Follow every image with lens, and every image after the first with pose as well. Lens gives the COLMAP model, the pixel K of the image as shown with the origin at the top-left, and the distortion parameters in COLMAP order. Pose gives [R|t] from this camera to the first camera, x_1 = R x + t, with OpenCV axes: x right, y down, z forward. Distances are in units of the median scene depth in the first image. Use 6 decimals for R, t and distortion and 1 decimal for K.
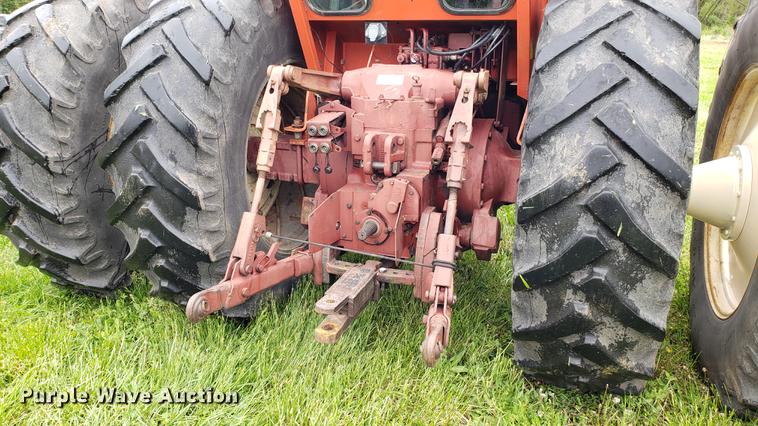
lens RADIAL K [[594.8, 0, 375.0], [0, 594.8, 217.7], [0, 0, 1]] dist [0.039697, -0.031053]
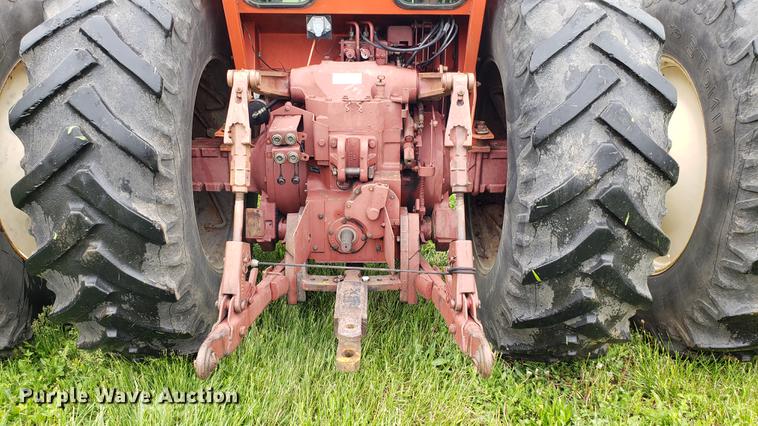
lens RADIAL K [[594.8, 0, 375.7], [0, 594.8, 210.2], [0, 0, 1]] dist [0.039697, -0.031053]
pose [[0.936238, -0.117726, 0.331058, -0.288373], [0.102034, 0.992691, 0.064451, -0.086007], [-0.336226, -0.026562, 0.941407, 0.095642]]
